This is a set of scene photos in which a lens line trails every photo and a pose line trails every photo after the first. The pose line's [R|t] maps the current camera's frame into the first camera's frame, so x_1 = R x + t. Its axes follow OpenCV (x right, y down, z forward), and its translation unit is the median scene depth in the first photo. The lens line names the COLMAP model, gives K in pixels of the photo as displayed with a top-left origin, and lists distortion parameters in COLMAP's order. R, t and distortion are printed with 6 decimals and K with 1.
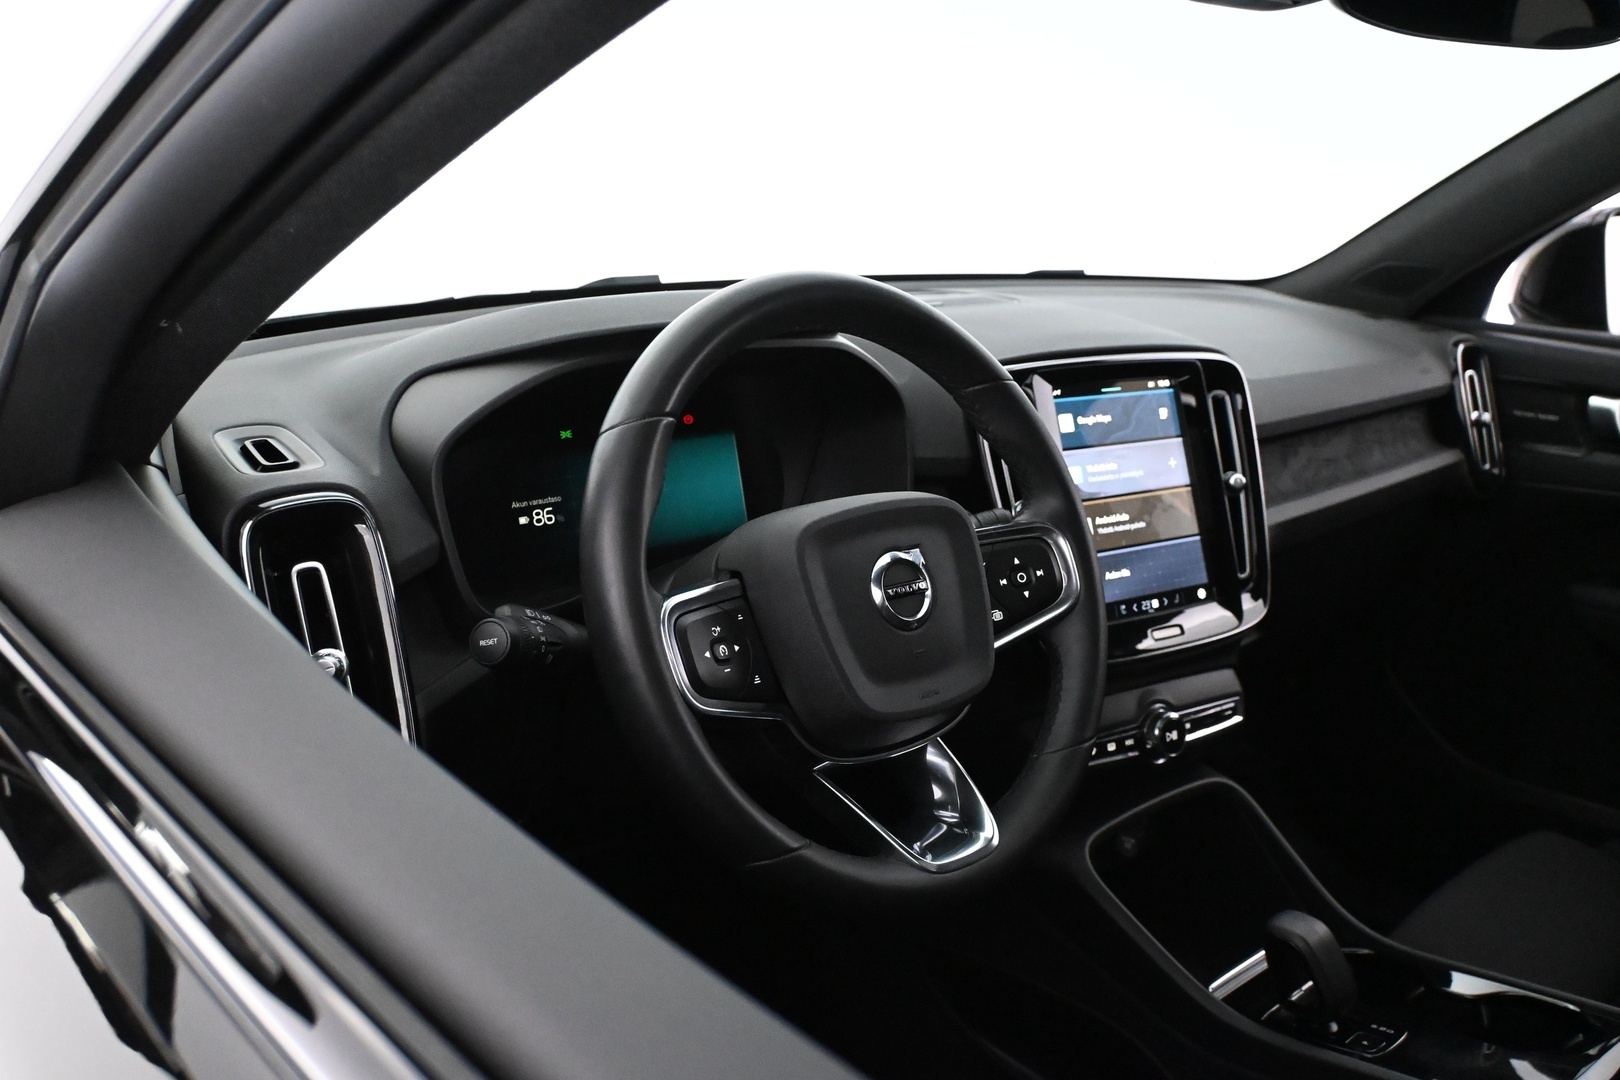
lens RADIAL K [[1444.8, 0, 807.8], [0, 1444.8, 551.1], [0, 0, 1]] dist [-0.011322, -0.007552]
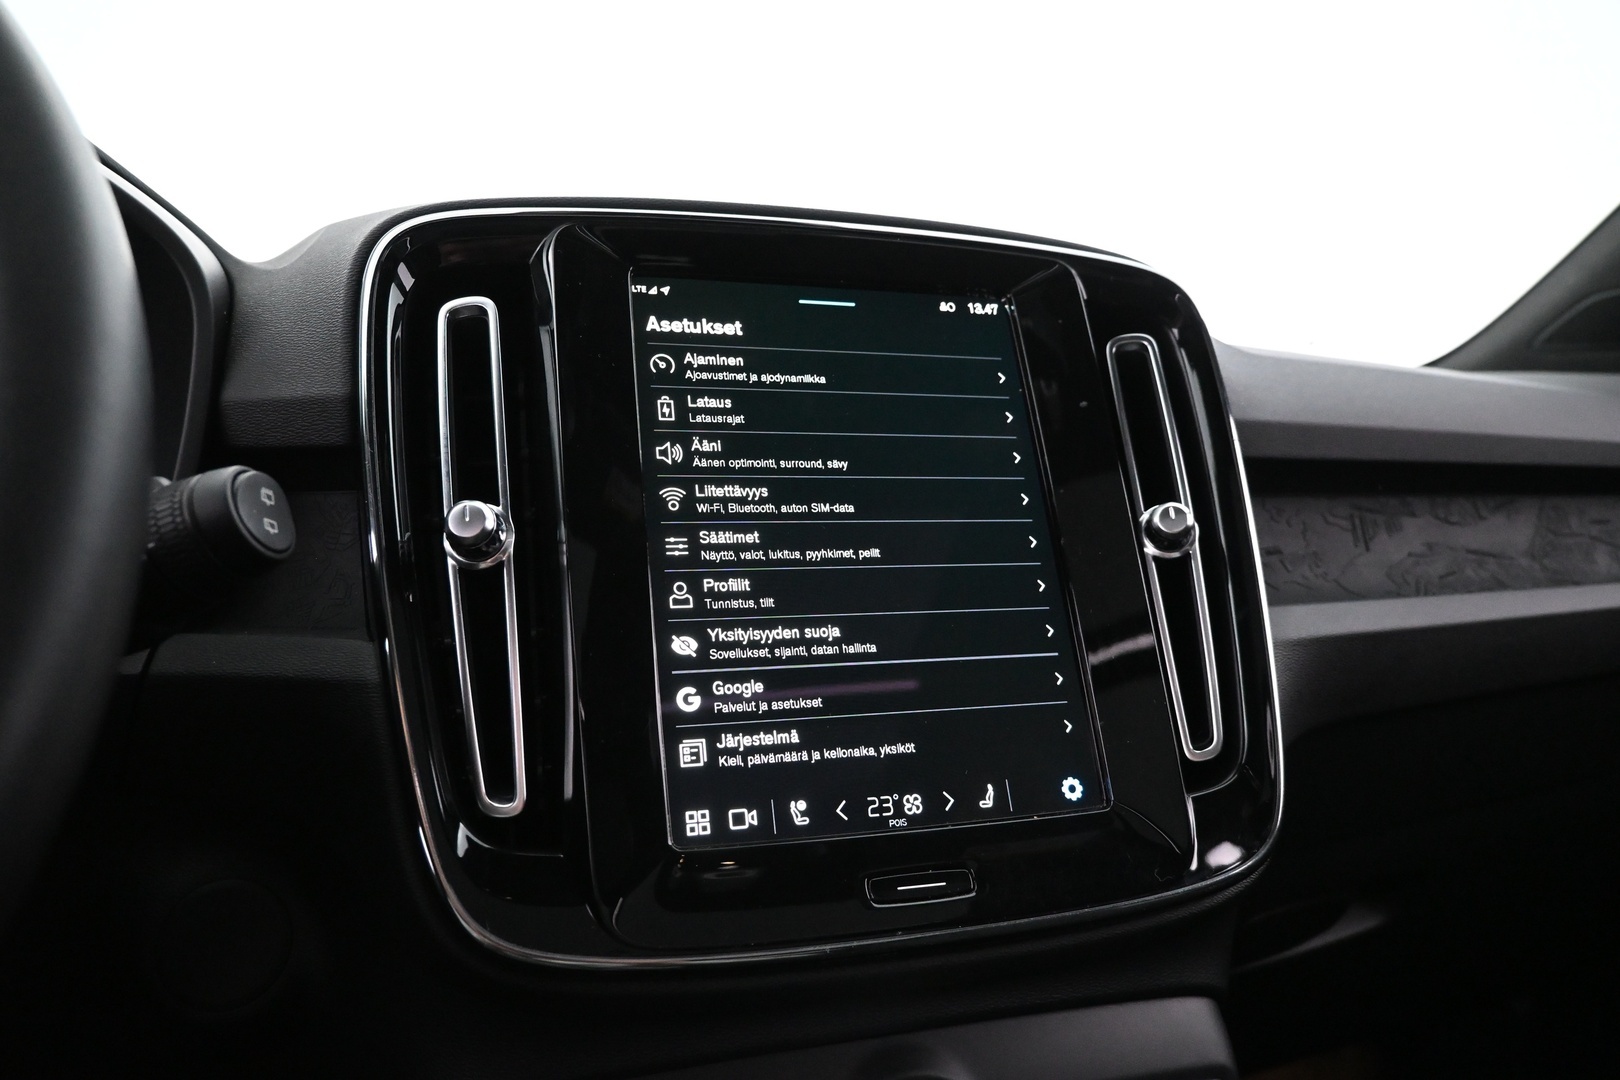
lens RADIAL K [[1090.9, 0, 812.3], [0, 1090.9, 534.0], [0, 0, 1]] dist [-0.005502, 0.003754]
pose [[0.957564, -0.032494, -0.286384, 0.296357], [-0.040627, 0.968487, -0.245729, 0.038507], [0.285343, 0.246936, 0.926068, 0.699845]]
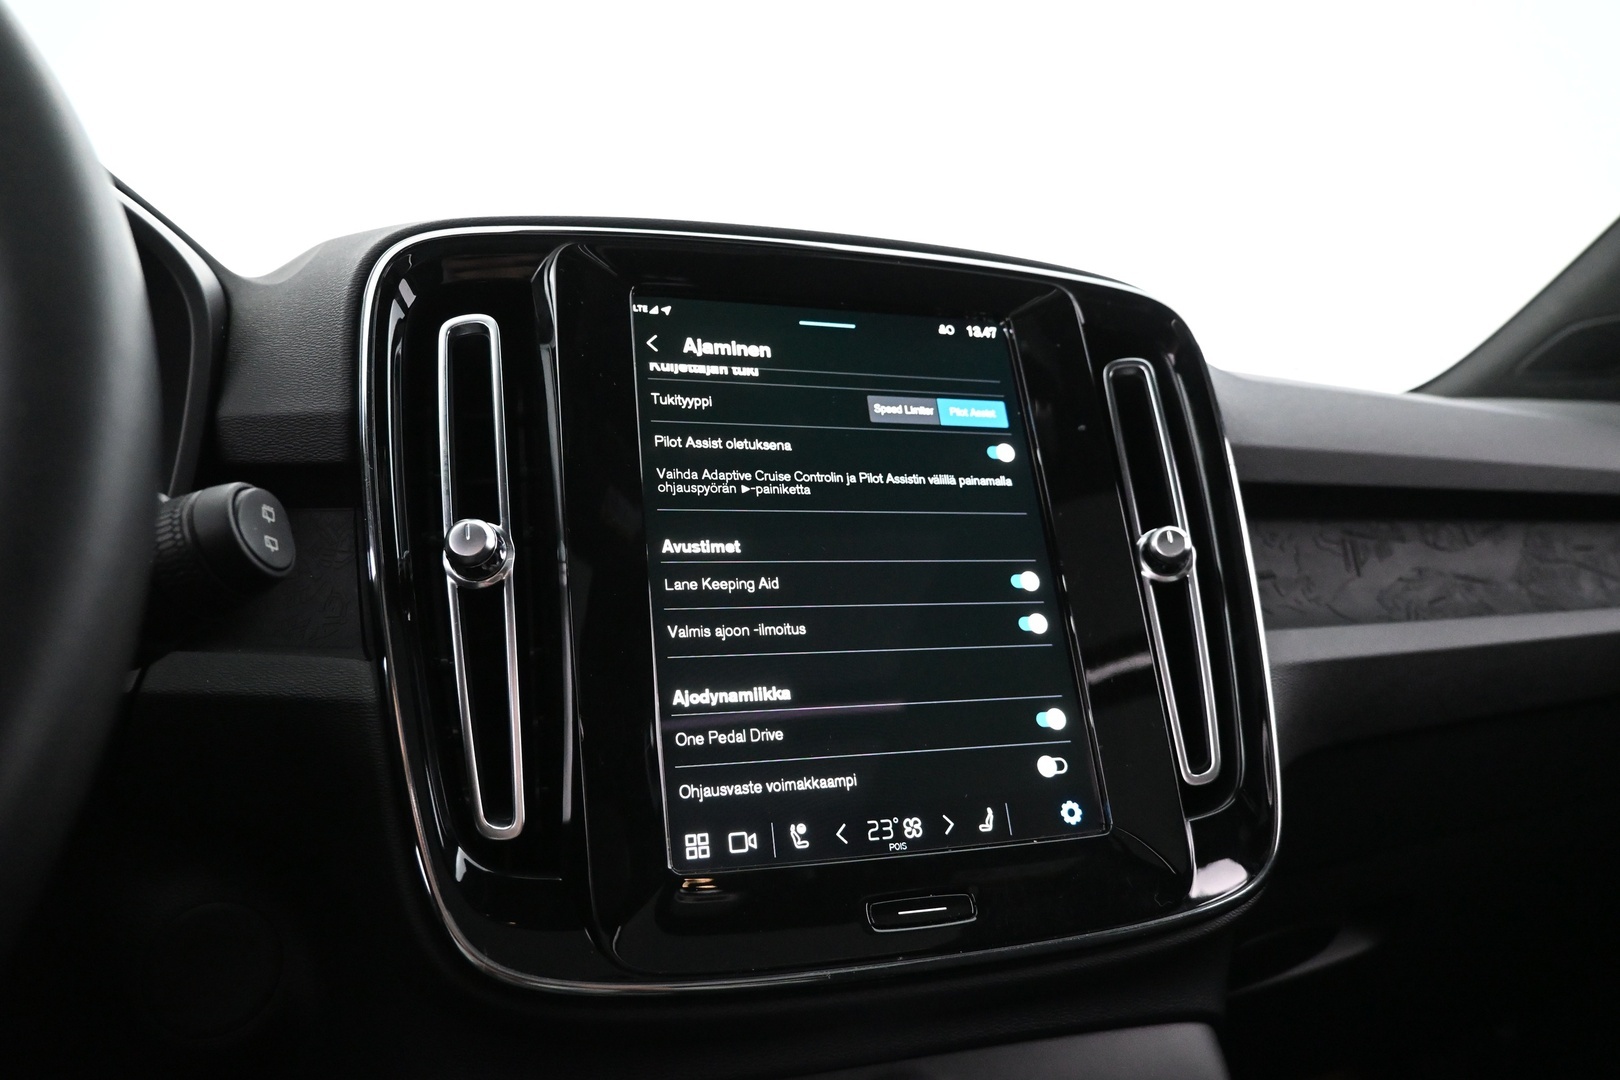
lens RADIAL K [[1090.9, 0, 812.6], [0, 1090.9, 533.5], [0, 0, 1]] dist [-0.005502, 0.003754]
pose [[0.962674, -0.030067, -0.268990, 0.291100], [-0.043664, 0.963543, -0.263966, 0.038054], [0.267120, 0.265859, 0.926265, 0.698902]]
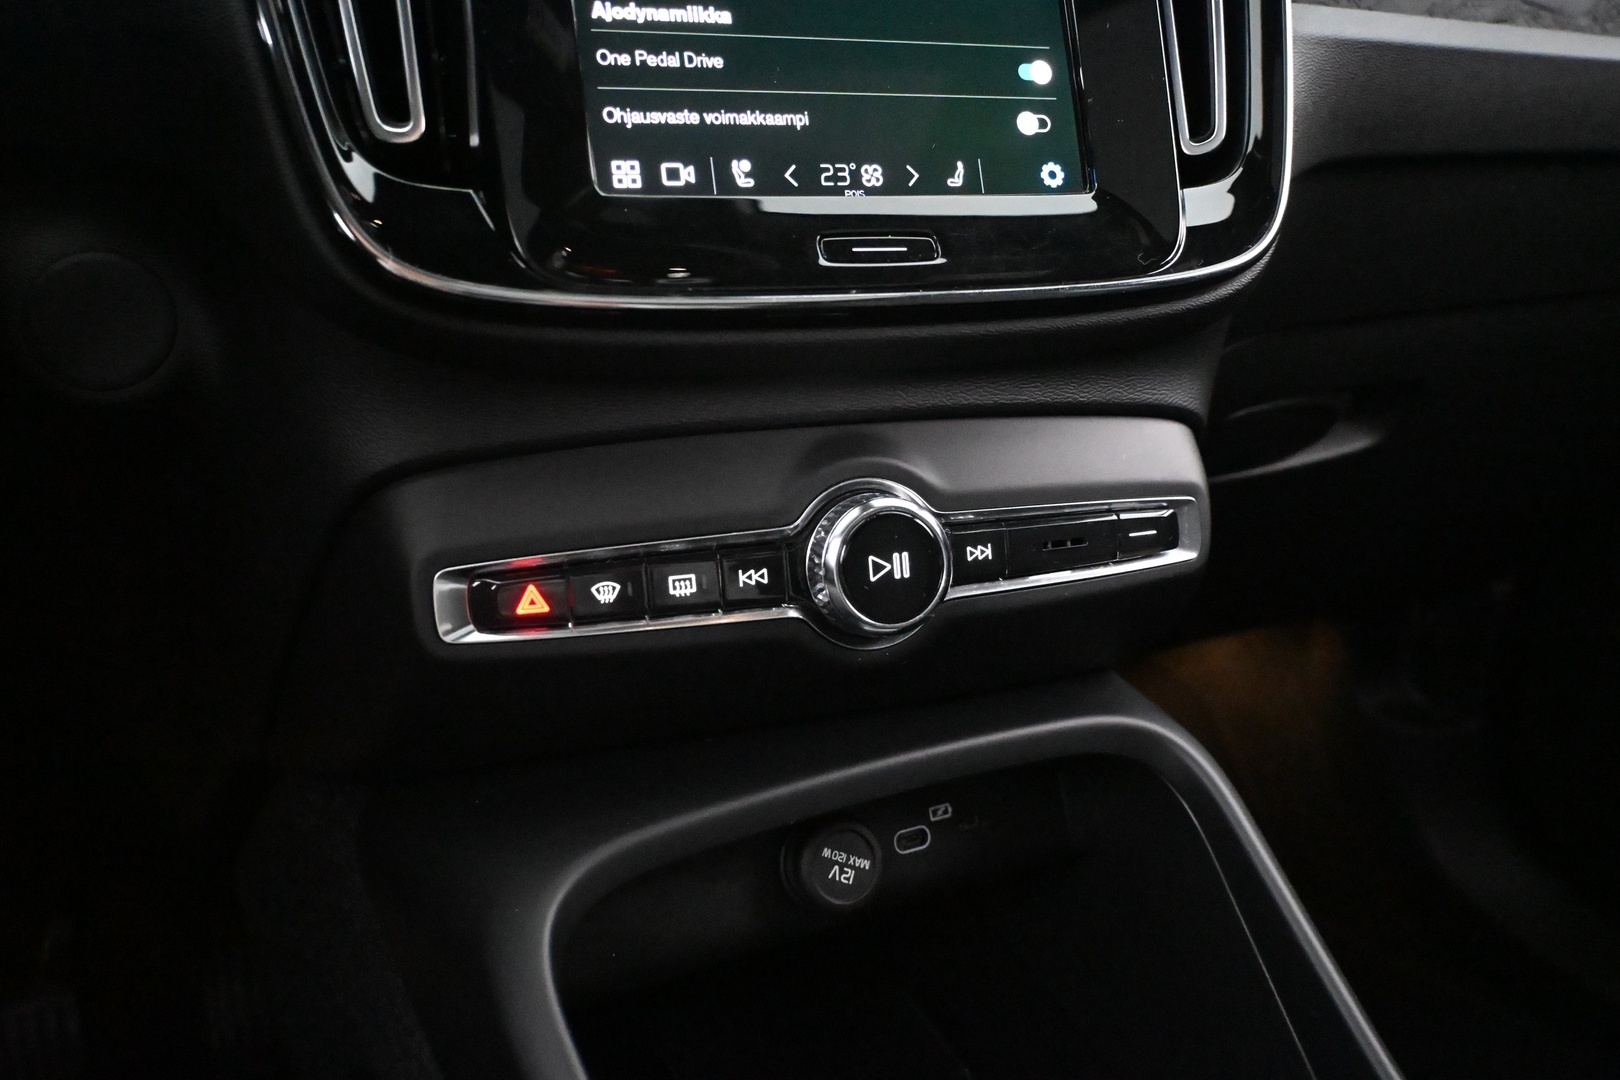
lens RADIAL K [[1153.5, 0, 808.7], [0, 1153.5, 525.3], [0, 0, 1]] dist [-0.006579, 0.004788]
pose [[0.962167, 0.037995, -0.269799, 0.298557], [-0.035585, 0.999271, 0.013822, 0.113388], [0.270128, -0.003698, 0.962817, 0.727562]]
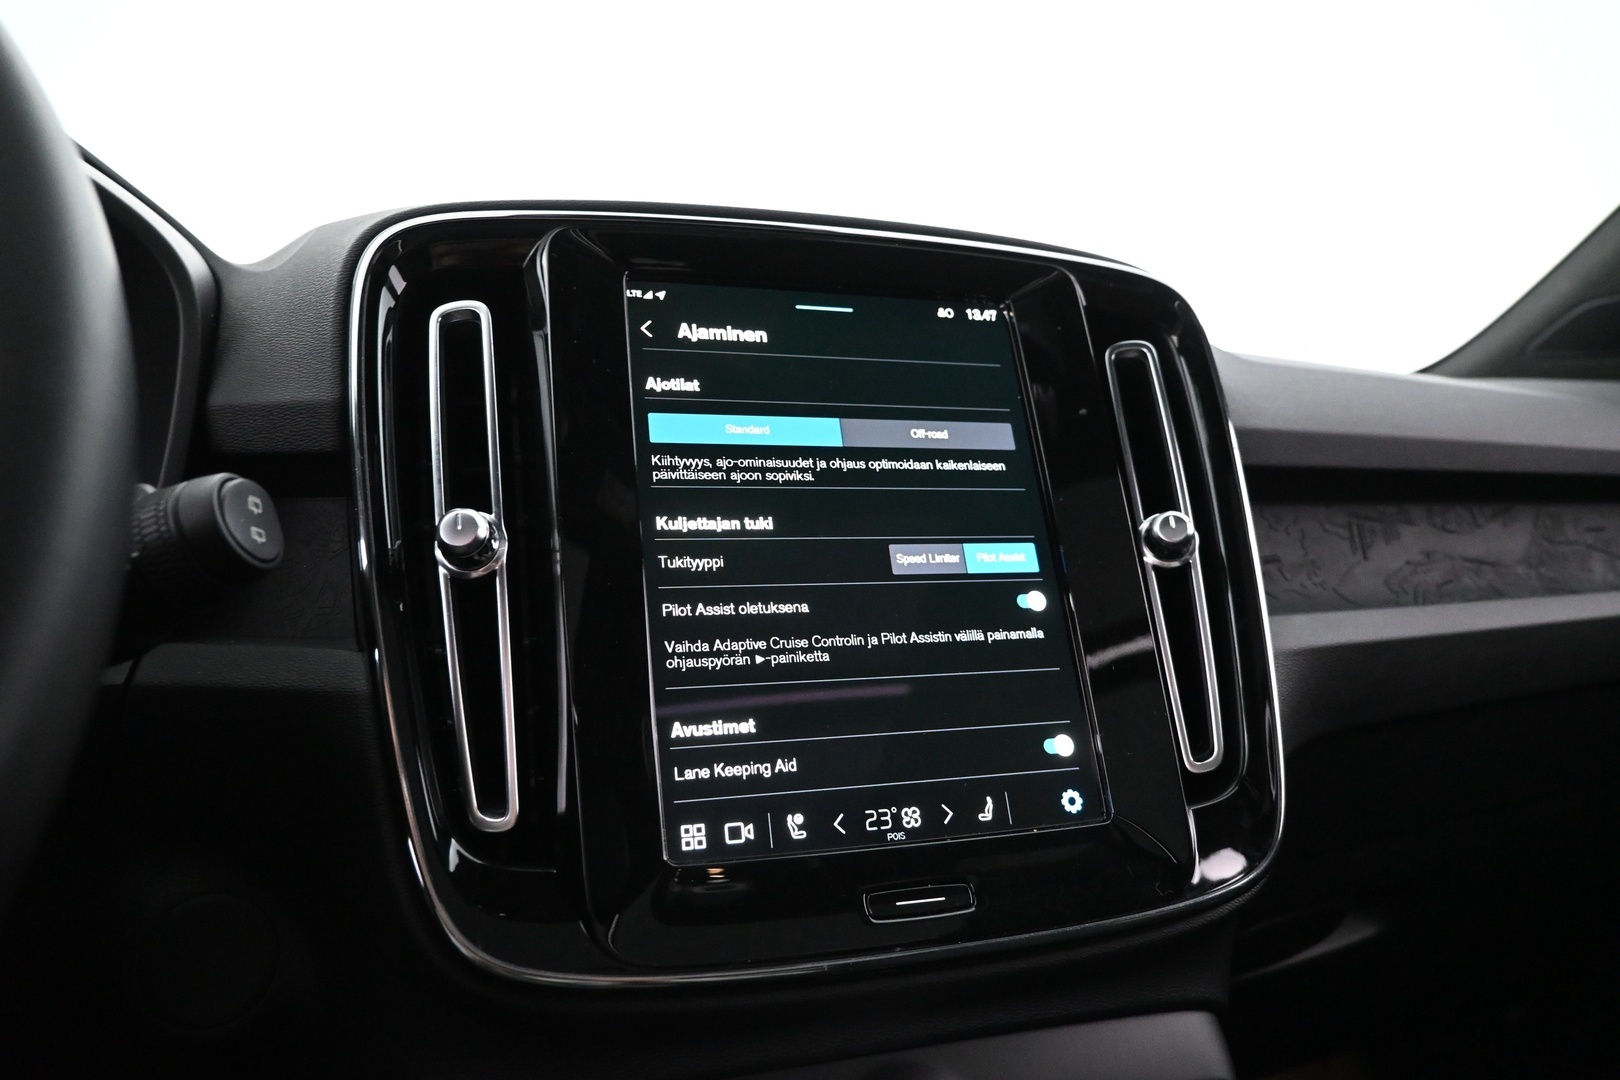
lens RADIAL K [[1090.9, 0, 811.8], [0, 1090.9, 533.2], [0, 0, 1]] dist [-0.005502, 0.003754]
pose [[0.960294, -0.030780, -0.277286, 0.293160], [-0.040932, 0.967596, -0.249164, 0.036040], [0.275970, 0.250621, 0.927917, 0.702623]]
